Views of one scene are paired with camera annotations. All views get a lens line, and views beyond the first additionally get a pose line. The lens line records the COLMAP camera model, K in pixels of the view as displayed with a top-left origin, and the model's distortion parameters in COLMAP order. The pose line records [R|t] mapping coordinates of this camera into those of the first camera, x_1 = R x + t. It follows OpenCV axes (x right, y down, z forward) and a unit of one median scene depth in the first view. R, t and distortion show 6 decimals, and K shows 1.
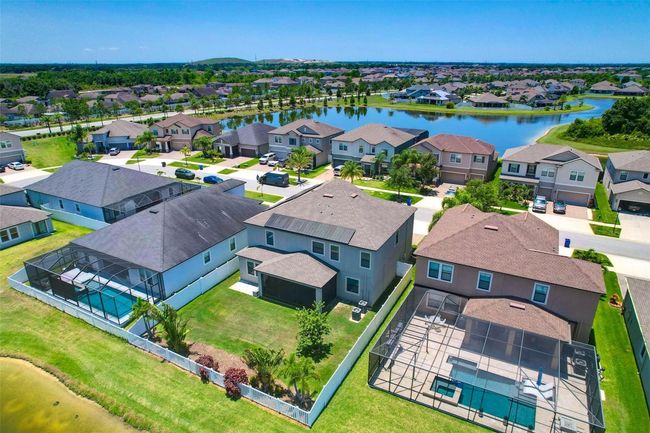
lens RADIAL K [[417.1, 0, 325.0], [0, 417.1, 216.5], [0, 0, 1]] dist [-0.072209, 0.062869]
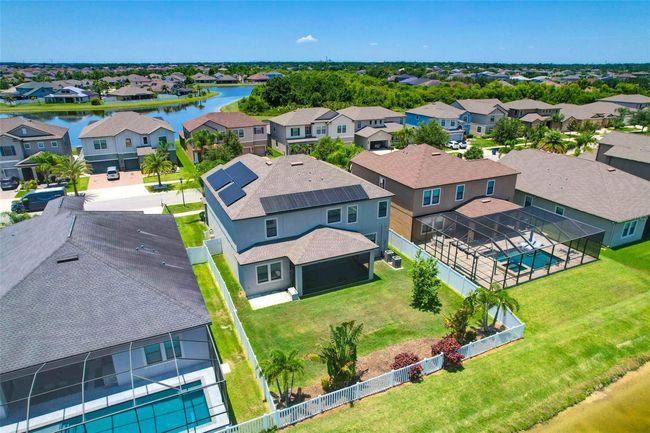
lens RADIAL K [[417.1, 0, 325.0], [0, 417.1, 216.5], [0, 0, 1]] dist [-0.072209, 0.062869]
pose [[0.591490, -0.281494, 0.755580, -0.672168], [0.282471, 0.950037, 0.132814, -0.045188], [-0.755215, 0.134871, 0.641451, 0.423867]]
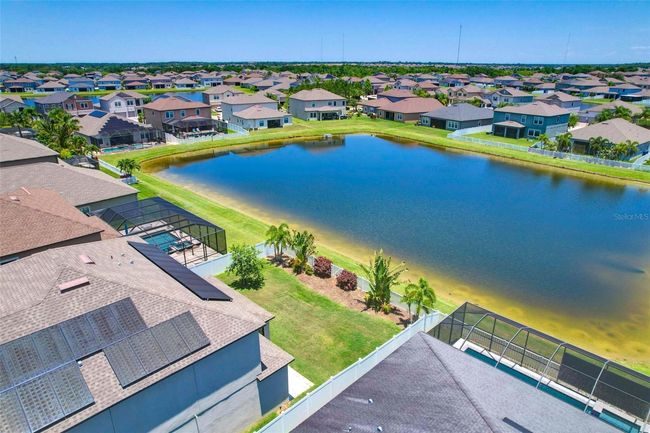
lens RADIAL K [[417.1, 0, 325.0], [0, 417.1, 216.5], [0, 0, 1]] dist [-0.072209, 0.062869]
pose [[-0.959968, -0.104336, 0.259953, -0.375446], [0.091845, 0.759491, 0.644002, -0.367393], [-0.264624, 0.642096, -0.719504, 1.274258]]
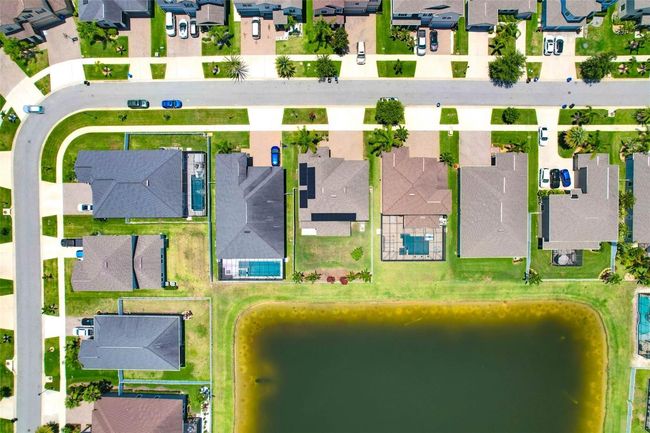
lens RADIAL K [[417.1, 0, 325.0], [0, 417.1, 216.5], [0, 0, 1]] dist [-0.072209, 0.062869]
pose [[0.877527, -0.479369, -0.012315, -0.050506], [0.166465, 0.280442, 0.945326, -1.954014], [-0.449706, -0.831599, 0.325893, 0.310017]]
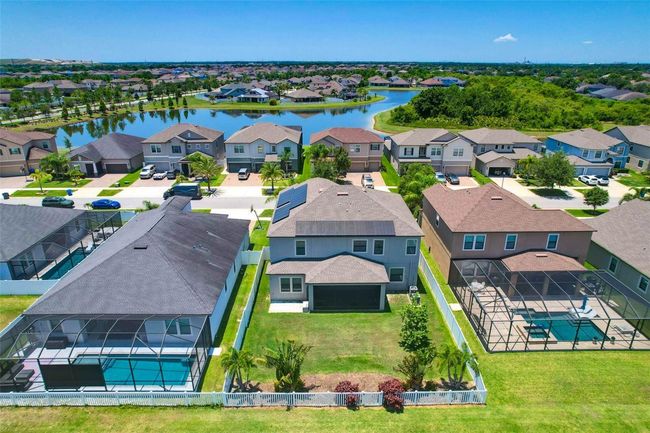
lens RADIAL K [[417.1, 0, 325.0], [0, 417.1, 216.5], [0, 0, 1]] dist [-0.072209, 0.062869]
pose [[0.872318, -0.170348, 0.458305, -0.506653], [0.169776, 0.984553, 0.042805, -0.047690], [-0.458517, 0.040469, 0.887764, 0.151864]]
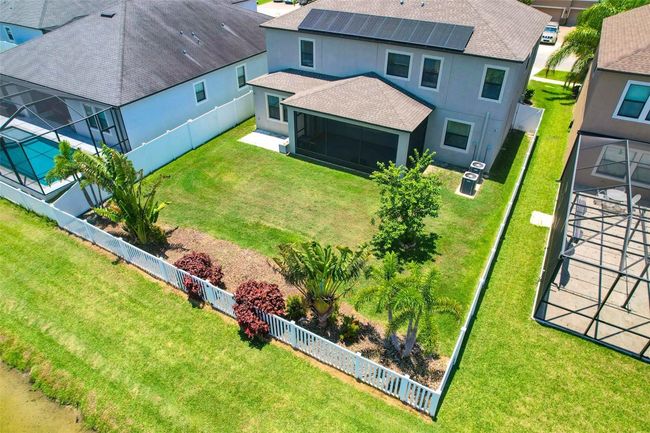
lens RADIAL K [[417.1, 0, 325.0], [0, 417.1, 216.5], [0, 0, 1]] dist [-0.072209, 0.062869]
pose [[0.999645, 0.021126, -0.016250, -0.095817], [-0.016207, 0.965836, 0.258646, 0.123289], [0.021159, -0.258291, 0.965836, 0.402435]]
